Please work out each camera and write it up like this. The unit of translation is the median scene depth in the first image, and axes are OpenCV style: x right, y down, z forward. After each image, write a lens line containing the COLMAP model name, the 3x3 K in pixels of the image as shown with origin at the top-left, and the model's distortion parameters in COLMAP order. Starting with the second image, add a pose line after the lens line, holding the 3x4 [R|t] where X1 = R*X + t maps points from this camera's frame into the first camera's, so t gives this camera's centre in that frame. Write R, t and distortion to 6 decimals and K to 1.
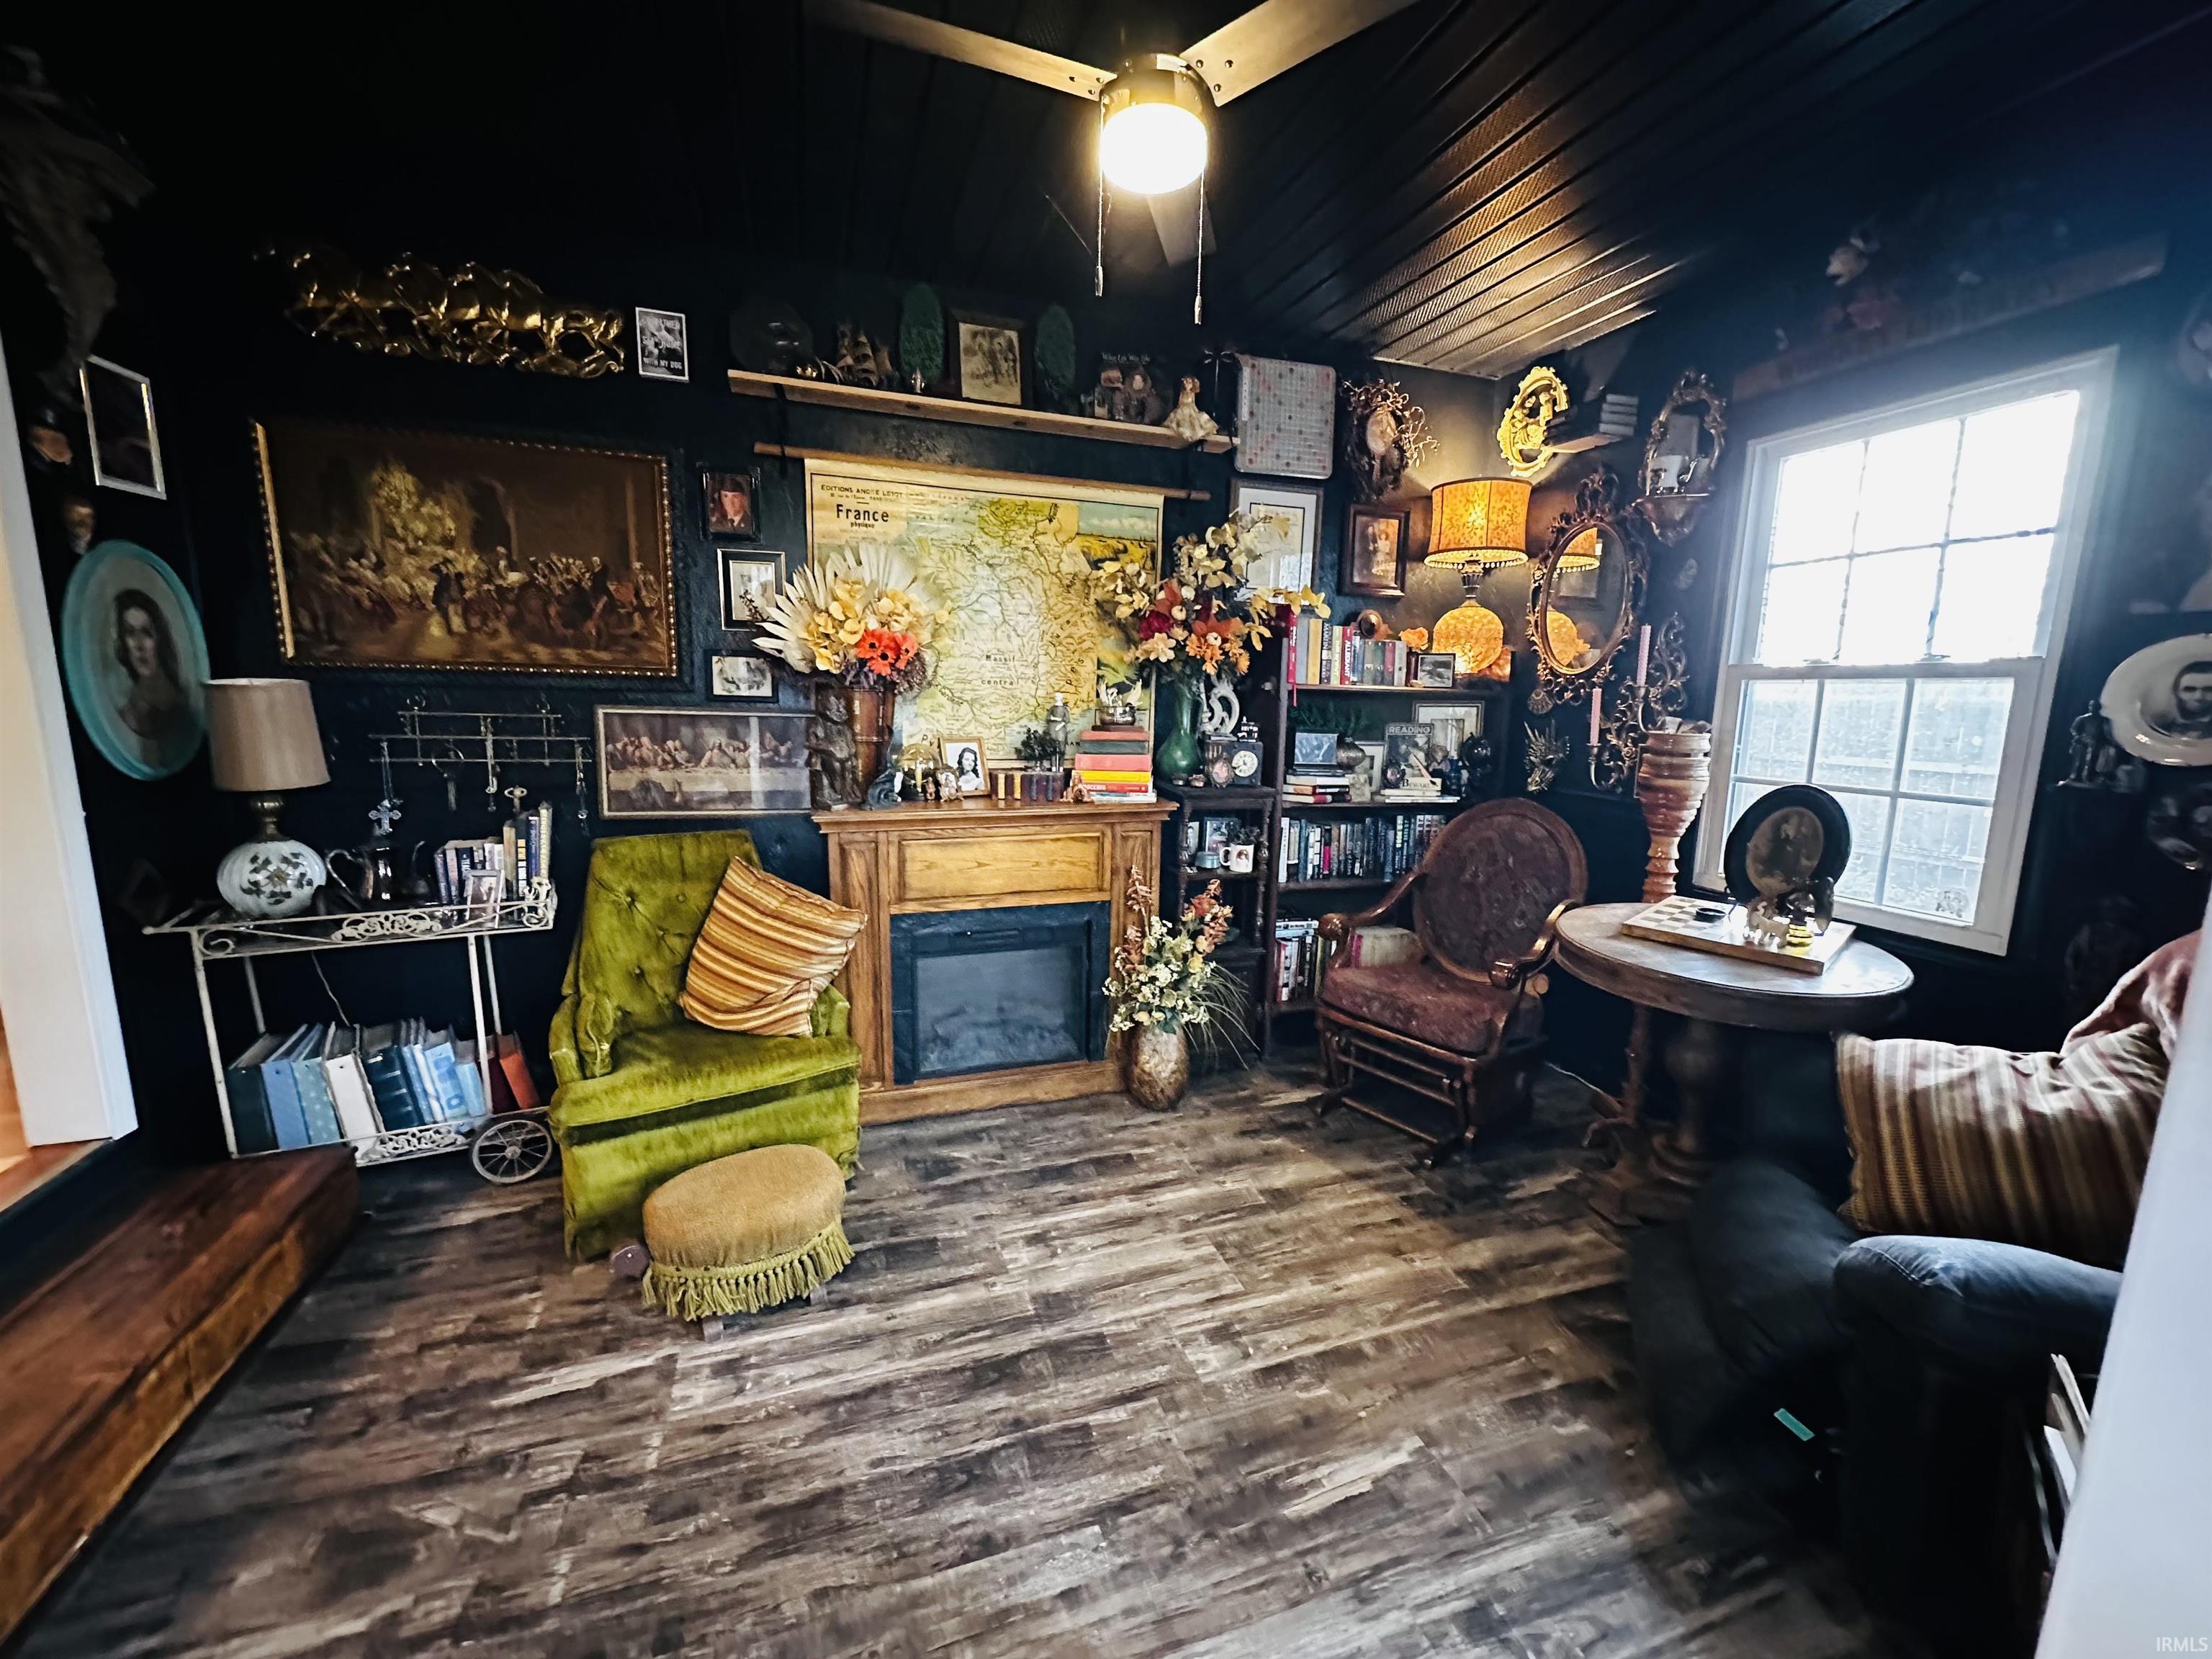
lens RADIAL K [[879.5, 0, 1104.9], [0, 879.5, 830.6], [0, 0, 1]] dist [0.000134, 0.000384]
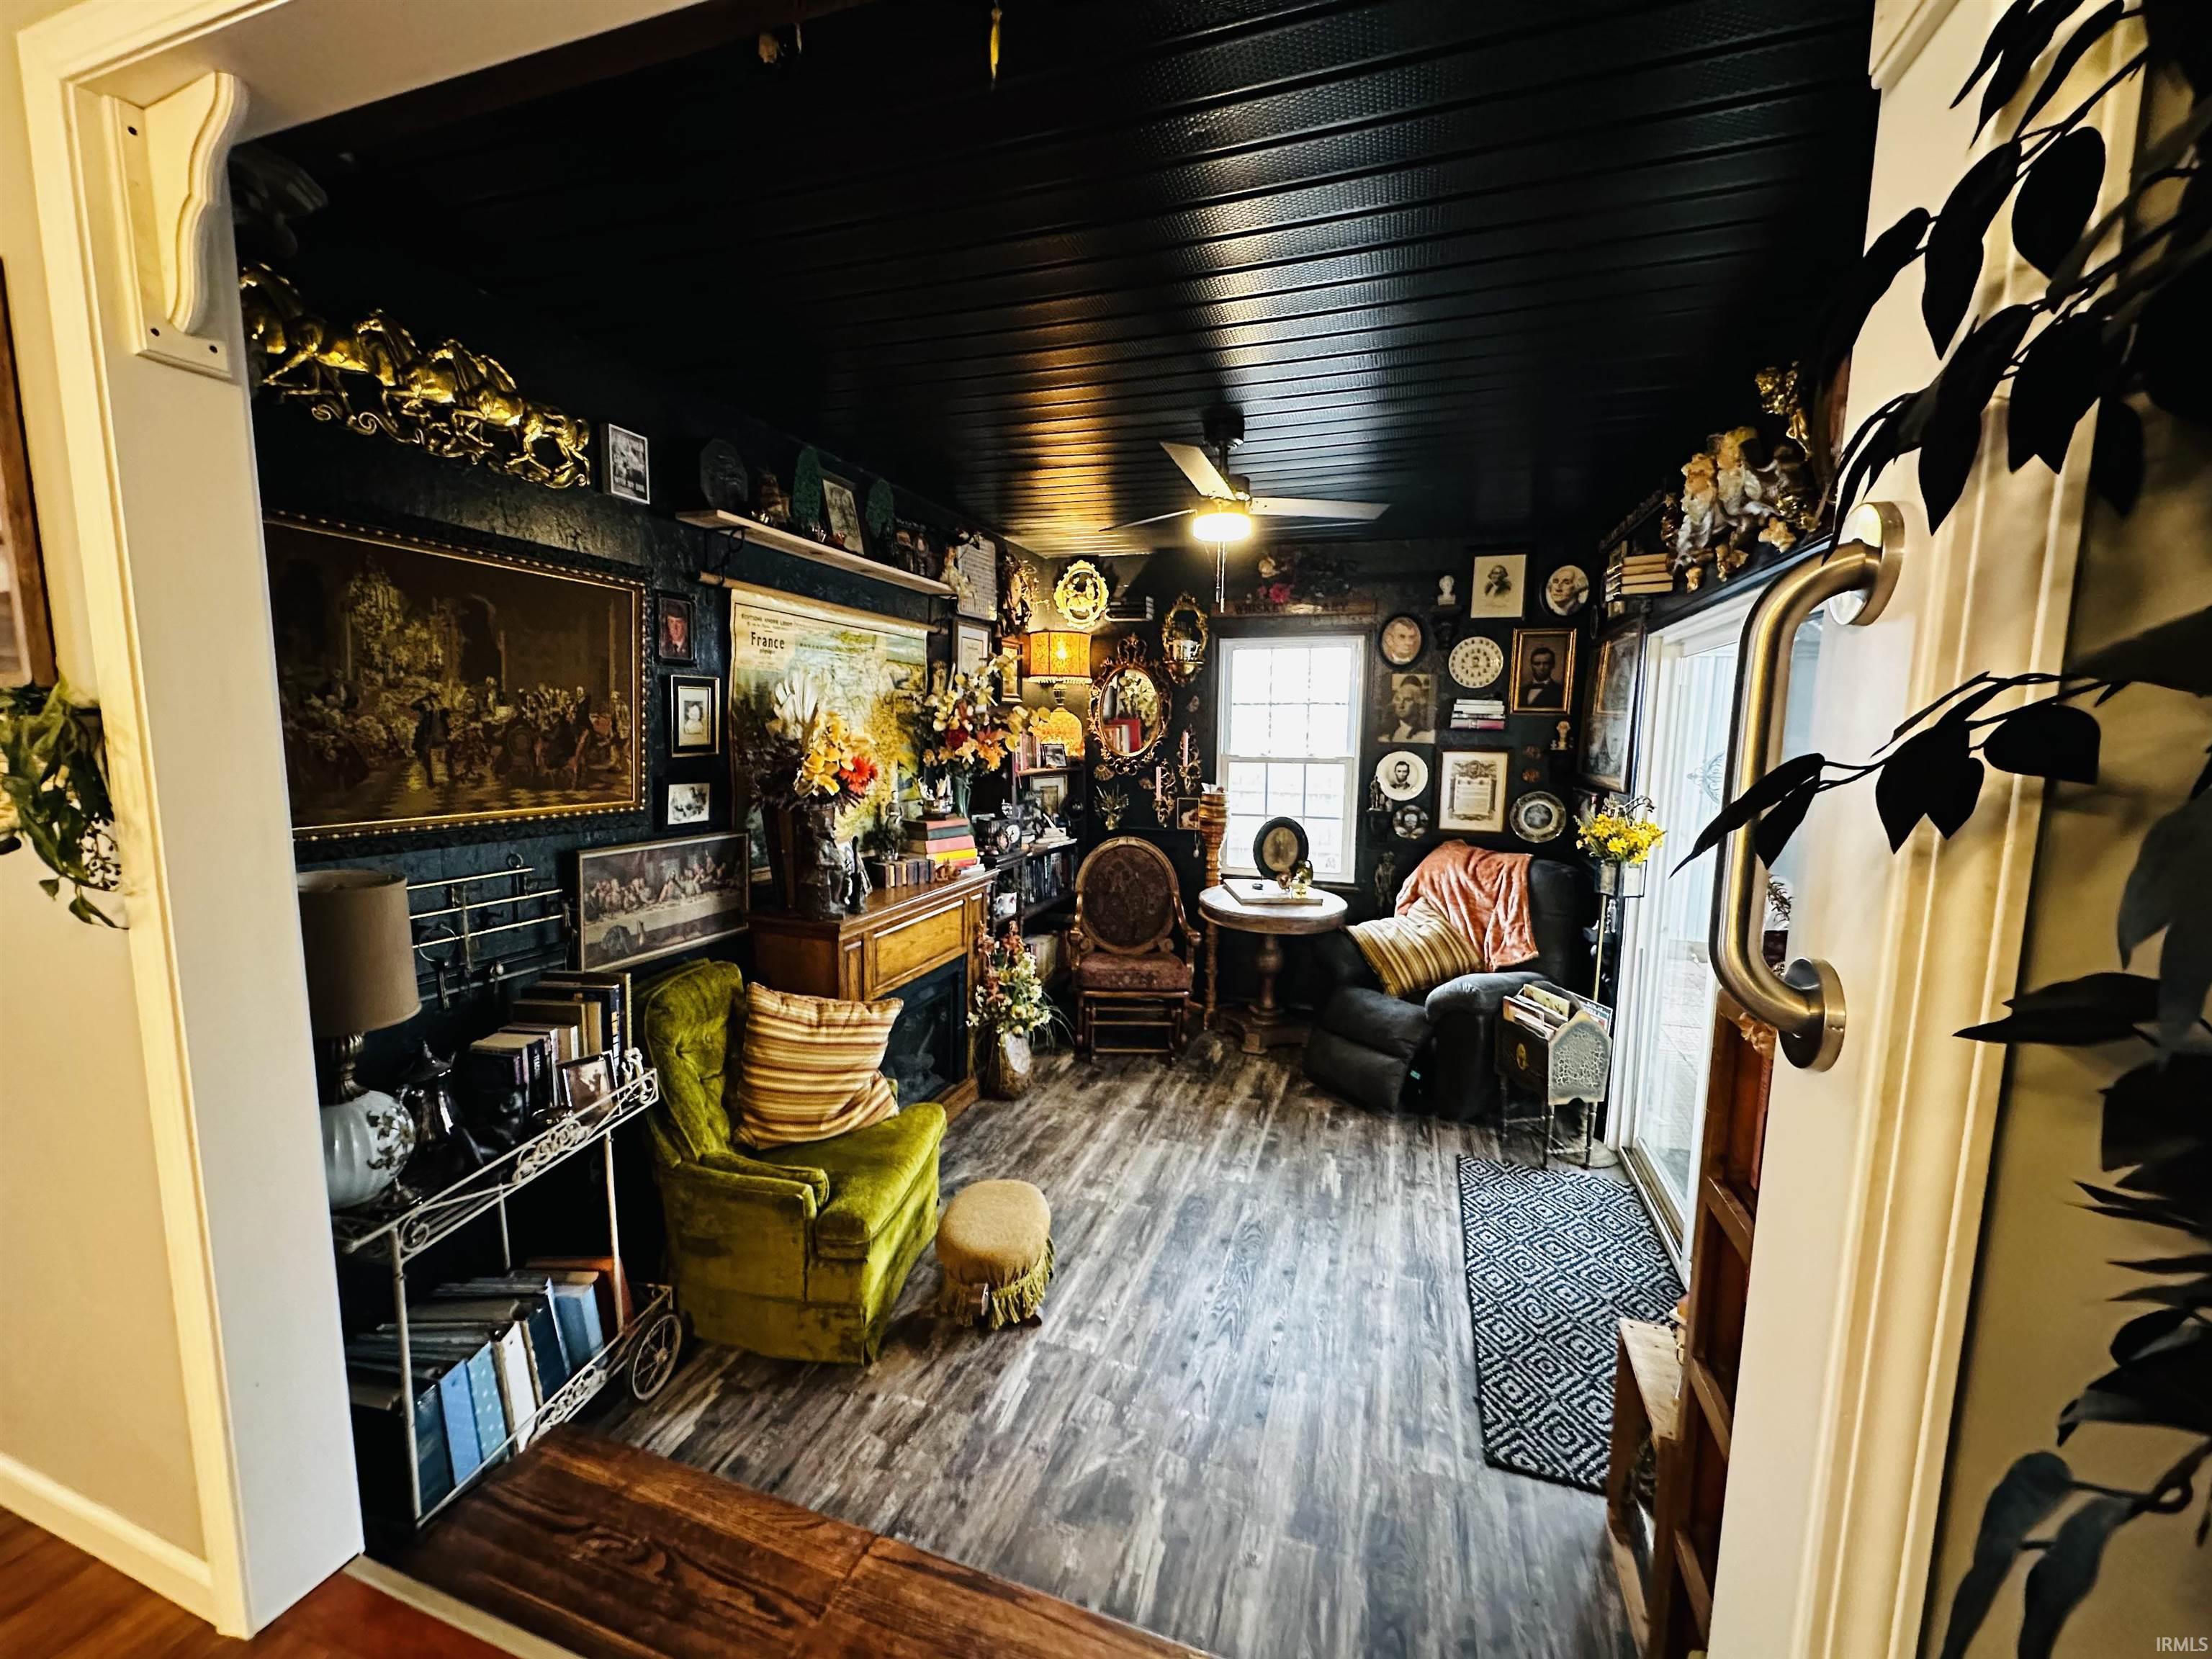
lens RADIAL K [[881.7, 0, 1109.7], [0, 881.7, 828.0], [0, 0, 1]] dist [0.000066, 0.000209]
pose [[0.607502, -0.104661, 0.787393, -0.993317], [0.124644, 0.991561, 0.035632, -0.137543], [-0.784478, 0.076497, 0.615421, 0.041857]]
